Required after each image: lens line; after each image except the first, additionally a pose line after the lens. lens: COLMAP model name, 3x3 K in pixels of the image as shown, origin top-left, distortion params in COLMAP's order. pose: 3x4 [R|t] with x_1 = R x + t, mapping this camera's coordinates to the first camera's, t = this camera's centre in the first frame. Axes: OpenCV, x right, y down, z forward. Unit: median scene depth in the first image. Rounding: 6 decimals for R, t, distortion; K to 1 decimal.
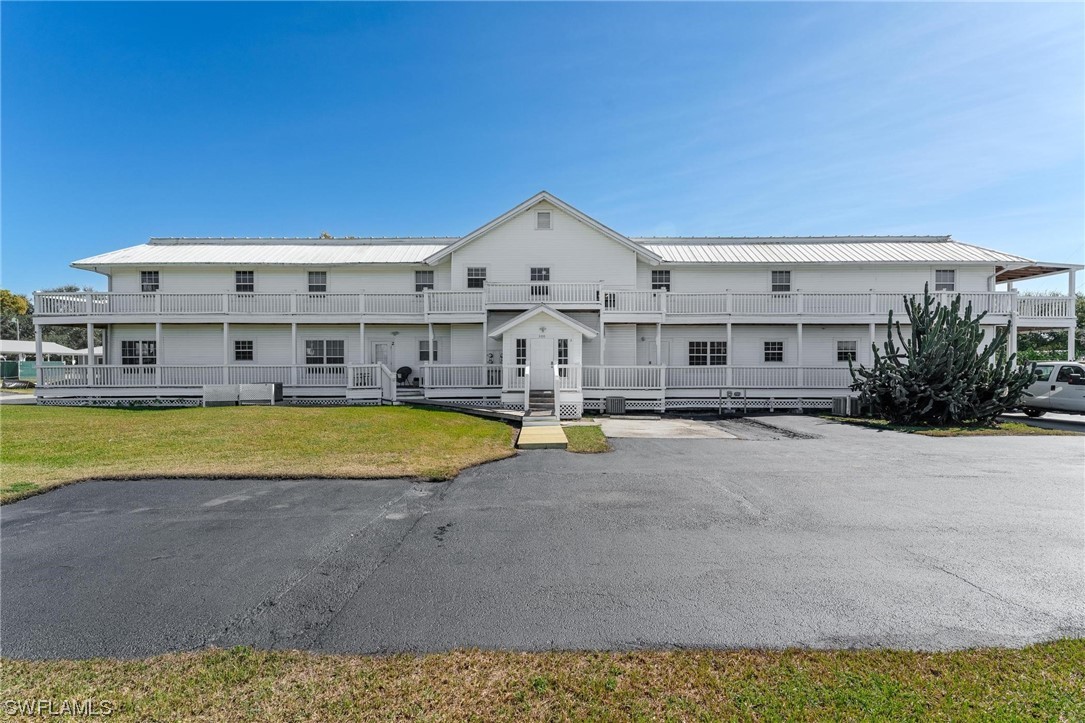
lens RADIAL K [[539.6, 0, 542.5], [0, 539.6, 361.5], [0, 0, 1]] dist [-0.004508, -0.000351]
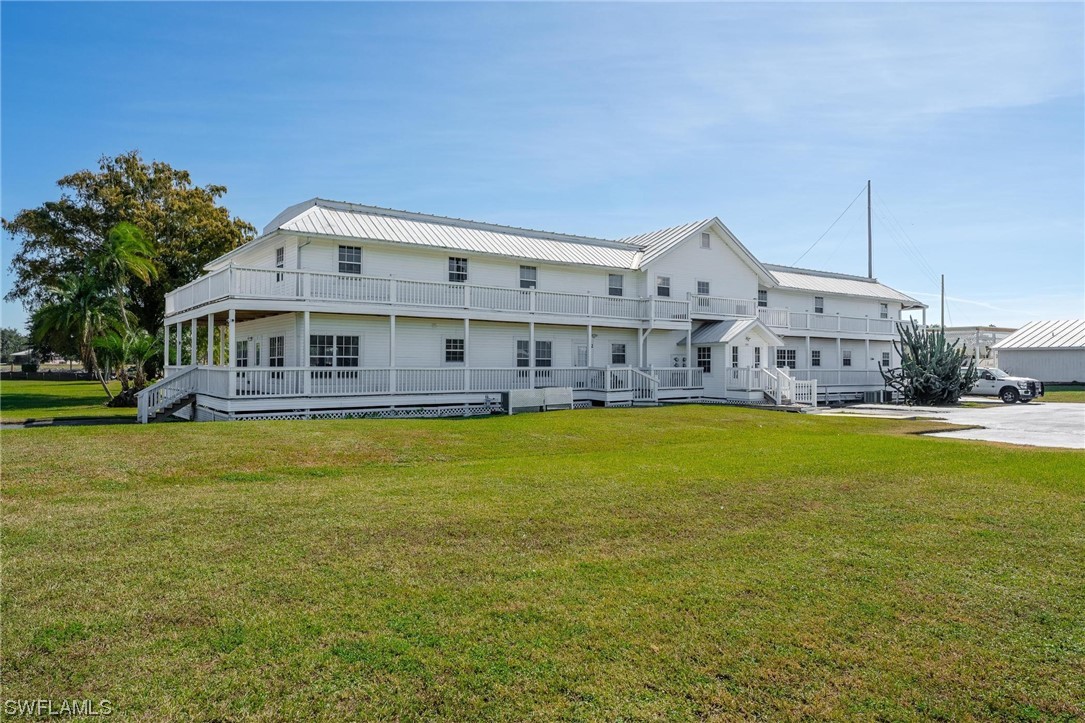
lens RADIAL K [[709.5, 0, 542.5], [0, 709.5, 361.5], [0, 0, 1]] dist [0.003010, 0.000405]
pose [[0.797355, 0.007032, 0.603469, -1.124555], [-0.007920, 0.999968, -0.001188, -0.002708], [-0.603458, -0.003832, 0.797385, 0.017639]]
